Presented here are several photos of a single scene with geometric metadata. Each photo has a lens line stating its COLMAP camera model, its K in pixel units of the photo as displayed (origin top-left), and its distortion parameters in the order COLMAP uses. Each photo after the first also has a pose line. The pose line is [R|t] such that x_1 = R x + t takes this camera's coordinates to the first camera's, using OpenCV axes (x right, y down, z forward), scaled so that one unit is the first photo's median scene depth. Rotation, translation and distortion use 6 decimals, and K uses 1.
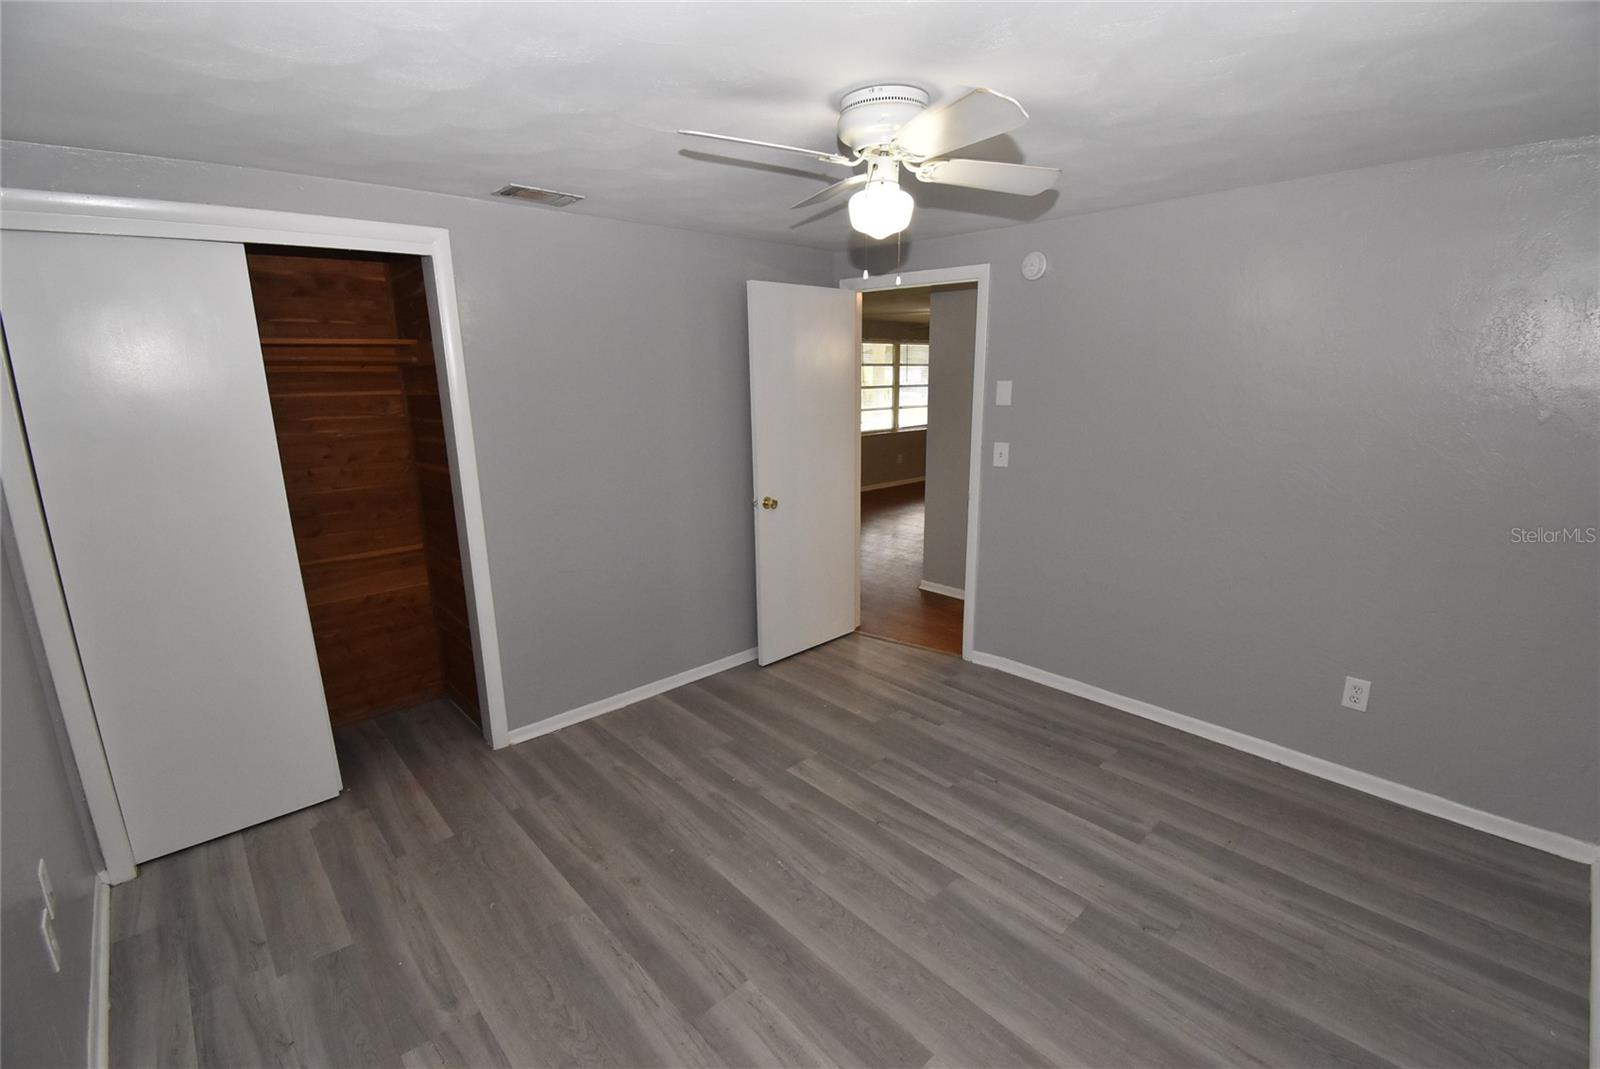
lens RADIAL K [[704.0, 0, 801.4], [0, 704.0, 536.6], [0, 0, 1]] dist [0.022921, -0.028138]
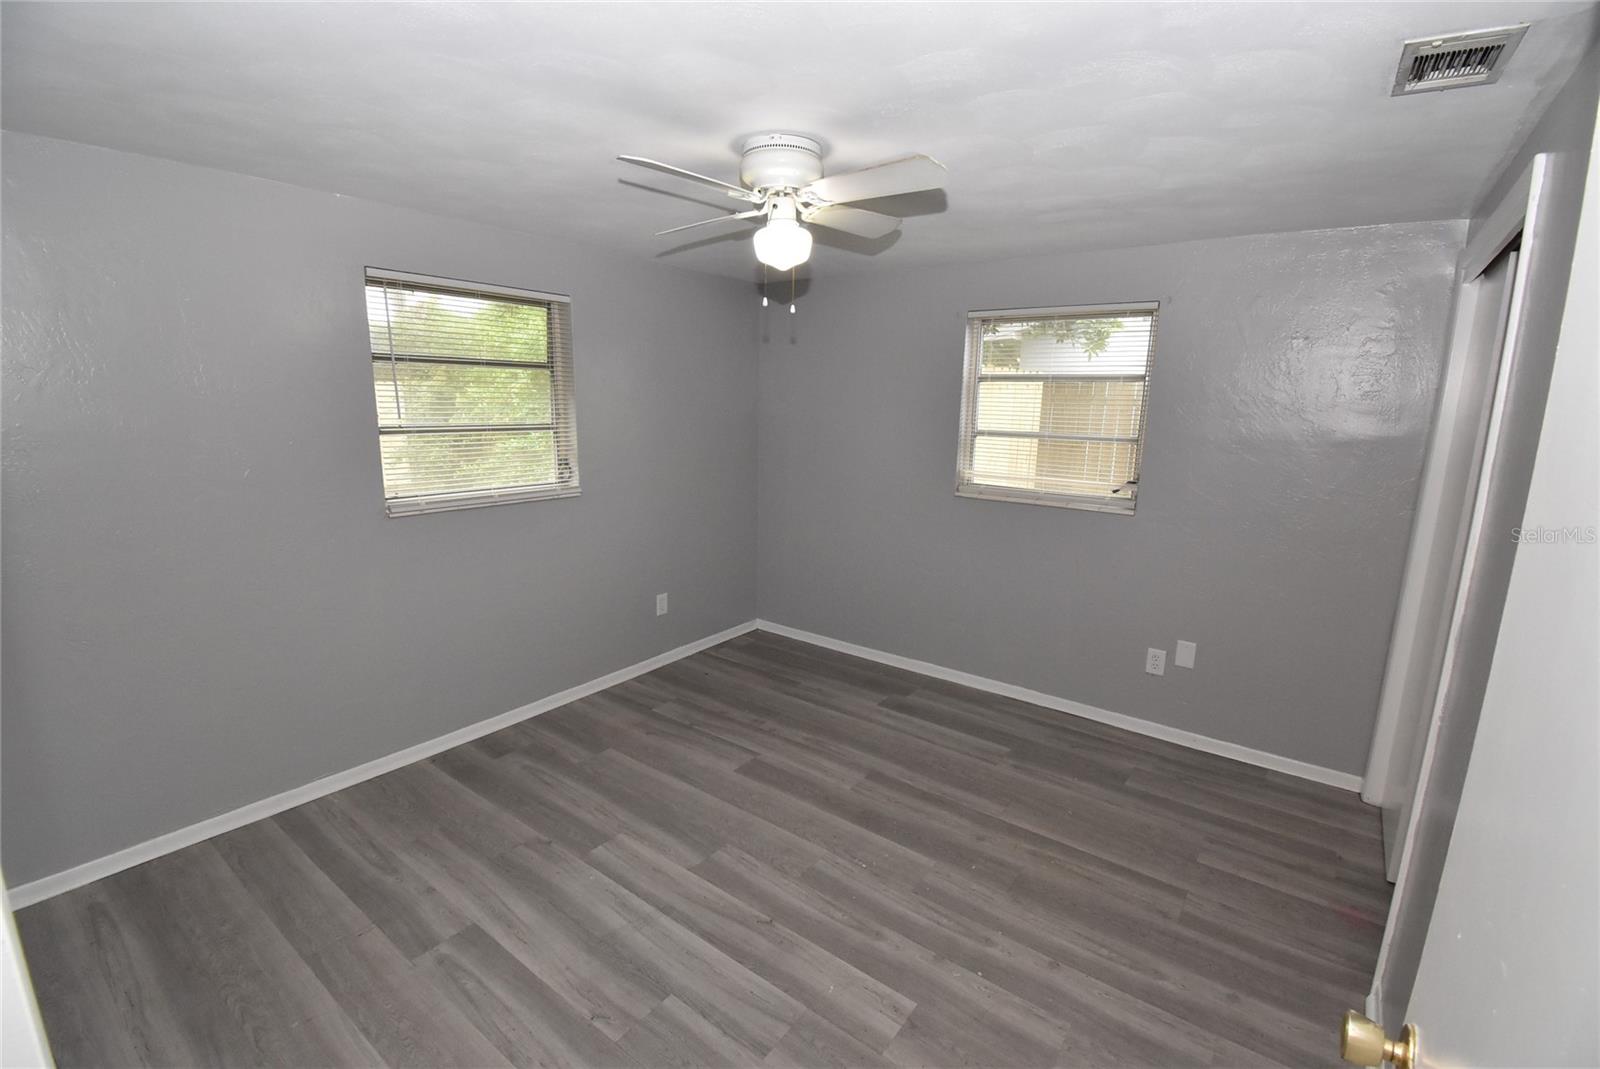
lens RADIAL K [[704.0, 0, 801.4], [0, 704.0, 536.6], [0, 0, 1]] dist [0.022921, -0.028138]
pose [[-0.983757, 0.026559, -0.177528, 0.225771], [-0.049919, 0.909502, 0.412690, -0.388360], [0.172423, 0.414849, -0.893404, 1.683740]]
